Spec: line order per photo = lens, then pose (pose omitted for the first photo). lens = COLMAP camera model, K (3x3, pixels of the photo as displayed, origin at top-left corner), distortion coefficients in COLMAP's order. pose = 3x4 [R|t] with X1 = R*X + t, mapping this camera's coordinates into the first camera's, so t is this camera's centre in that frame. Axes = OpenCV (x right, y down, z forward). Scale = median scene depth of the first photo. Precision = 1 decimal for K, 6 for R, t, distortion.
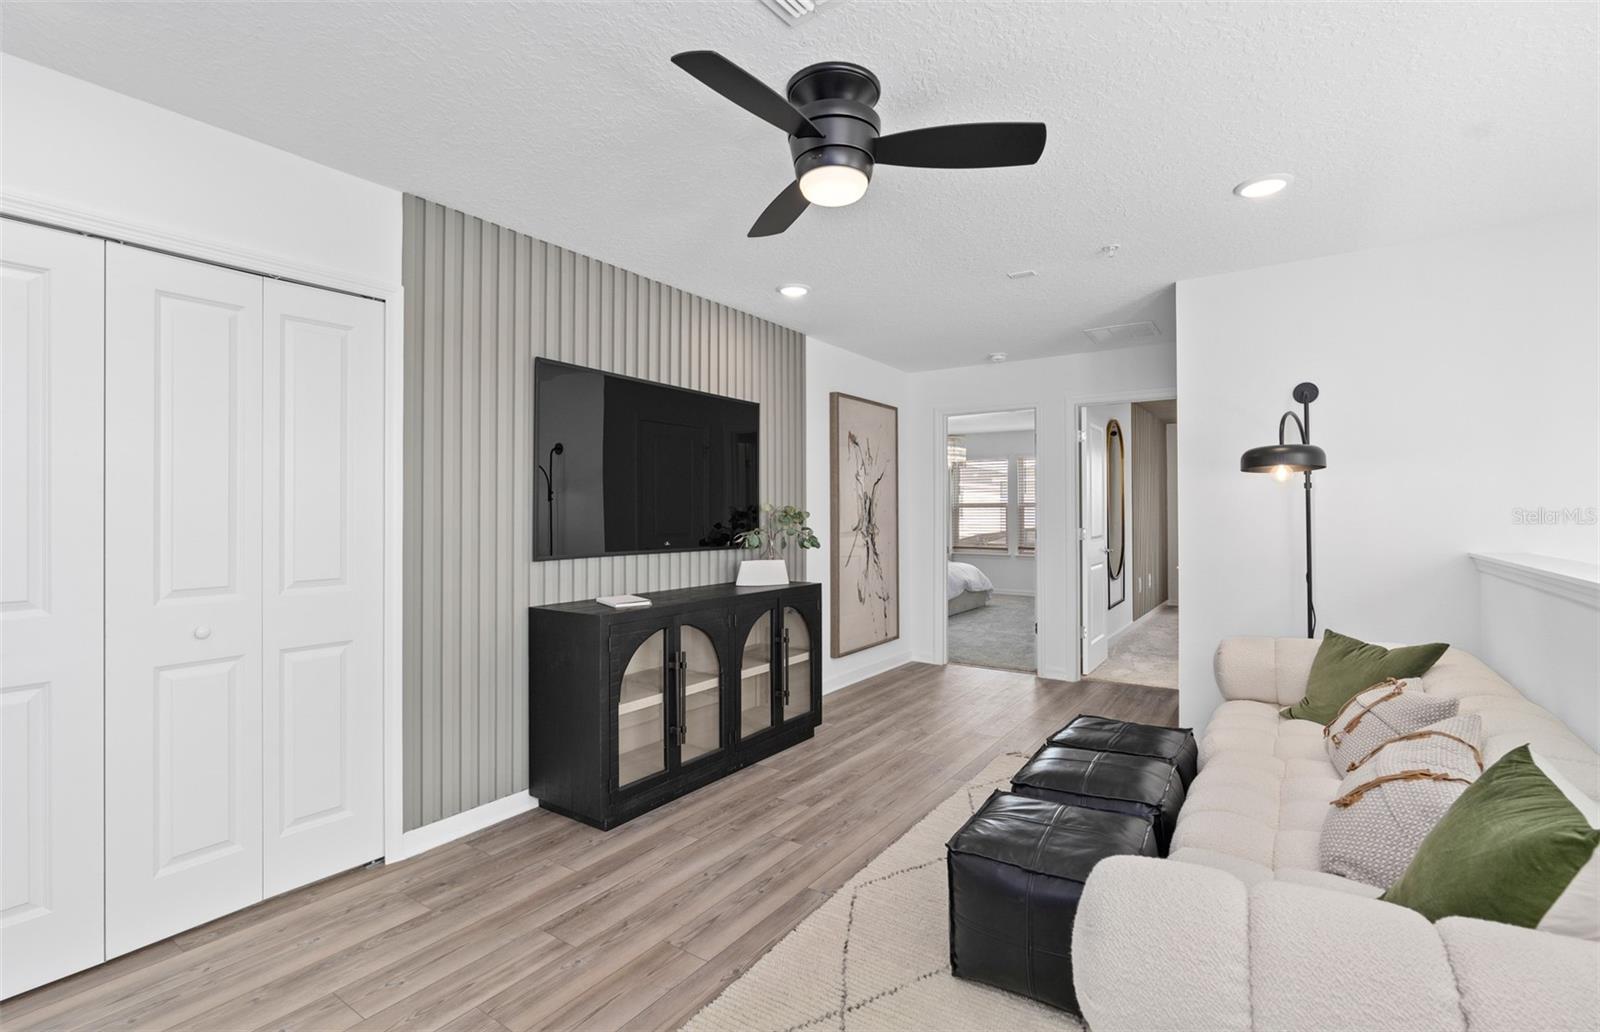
lens RADIAL K [[715.1, 0, 795.2], [0, 715.1, 518.7], [0, 0, 1]] dist [-0.004981, 0.001258]
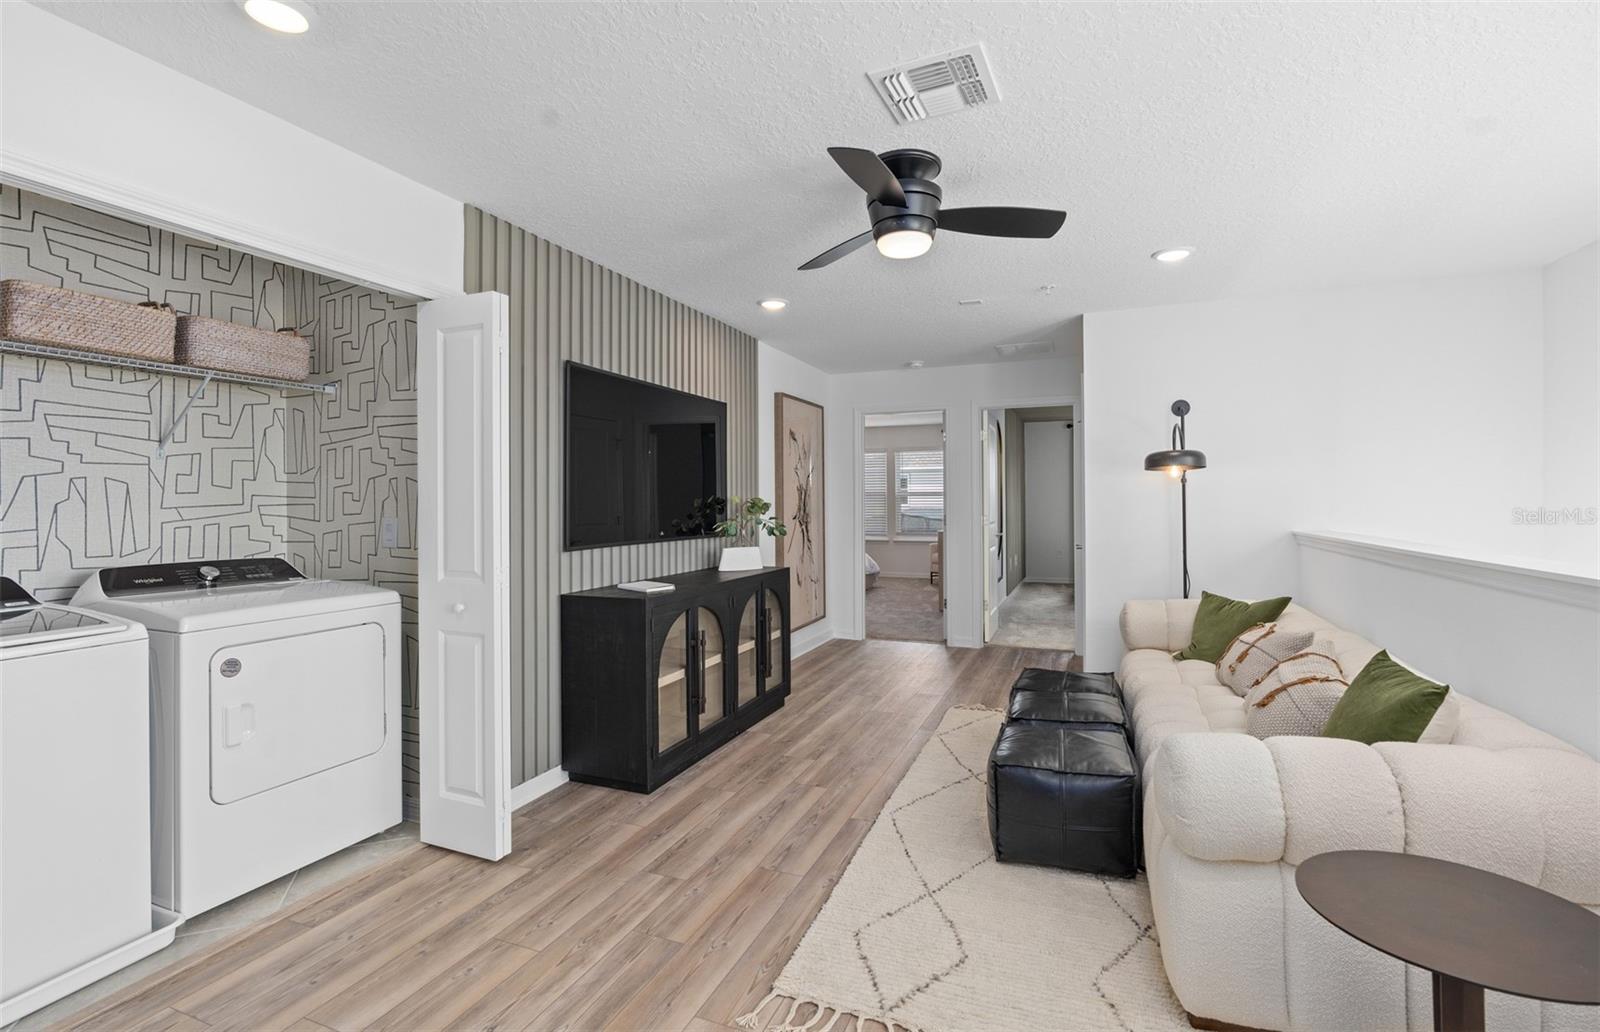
lens RADIAL K [[719.2, 0, 791.8], [0, 719.2, 511.7], [0, 0, 1]] dist [-0.003145, -0.000077]
pose [[0.977277, -0.009070, 0.211774, -0.264163], [0.007774, 0.999946, 0.006949, -0.004946], [-0.211826, -0.005144, 0.977294, -0.123645]]
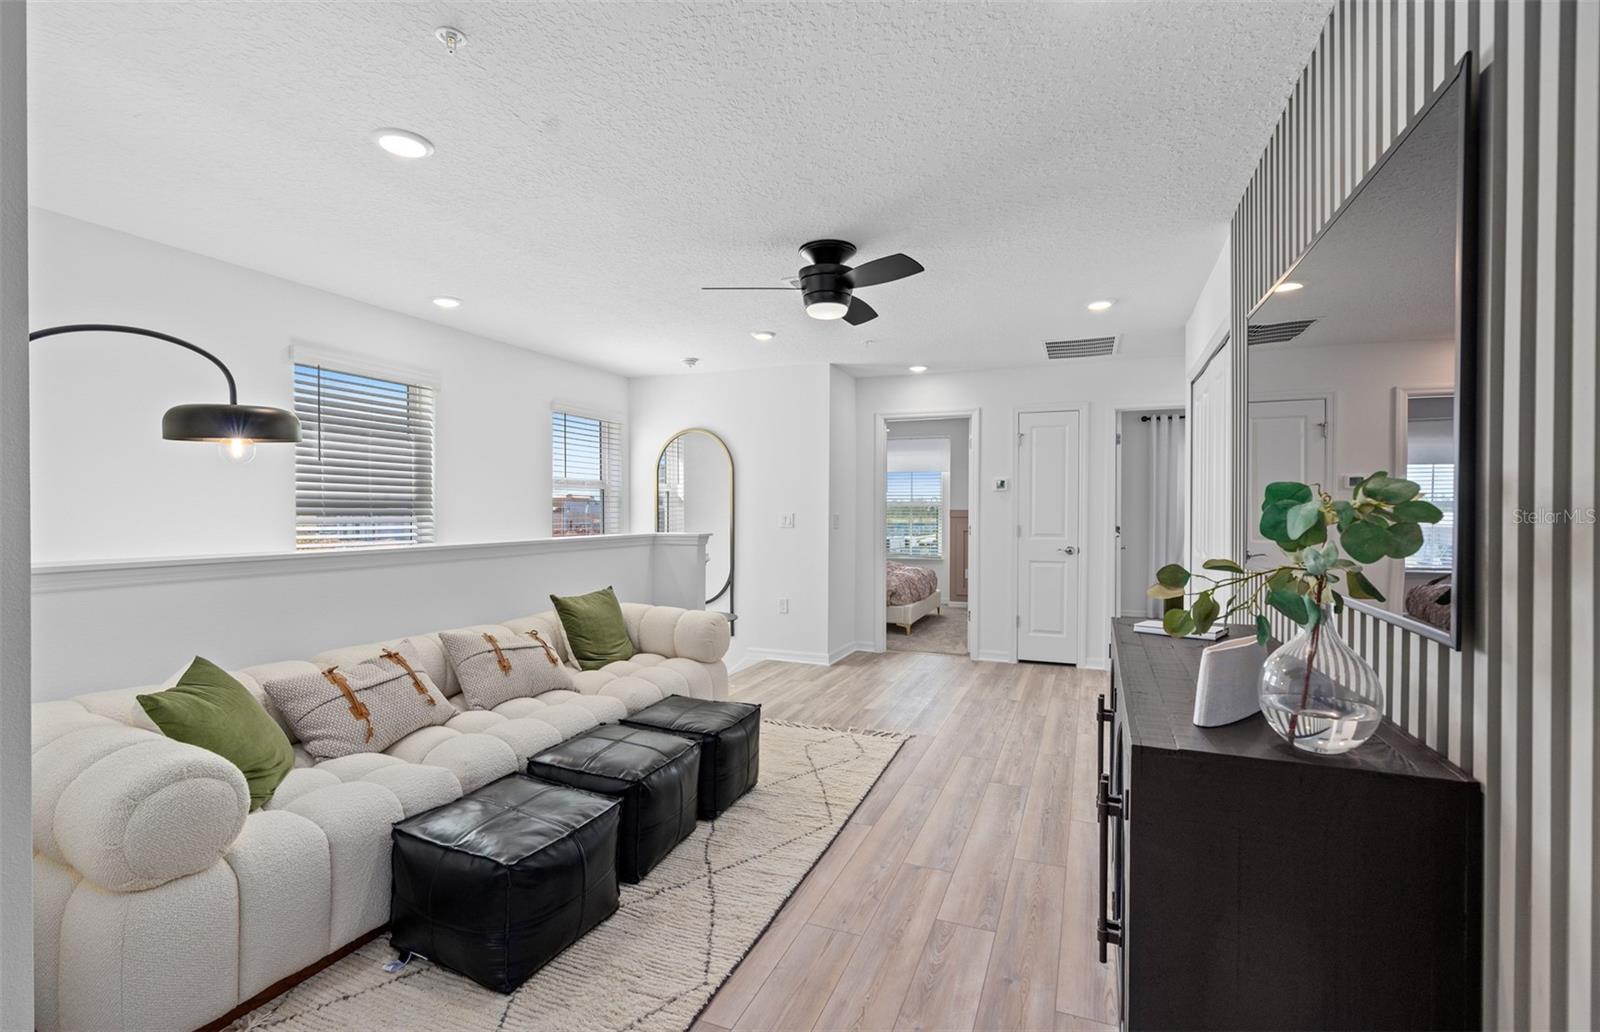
lens RADIAL K [[719.2, 0, 791.8], [0, 719.2, 511.7], [0, 0, 1]] dist [-0.003145, -0.000077]
pose [[-0.977151, 0.001333, -0.212544, 0.320037], [0.000945, 0.999998, 0.001926, -0.005004], [0.212546, 0.001681, -0.977150, 1.707294]]
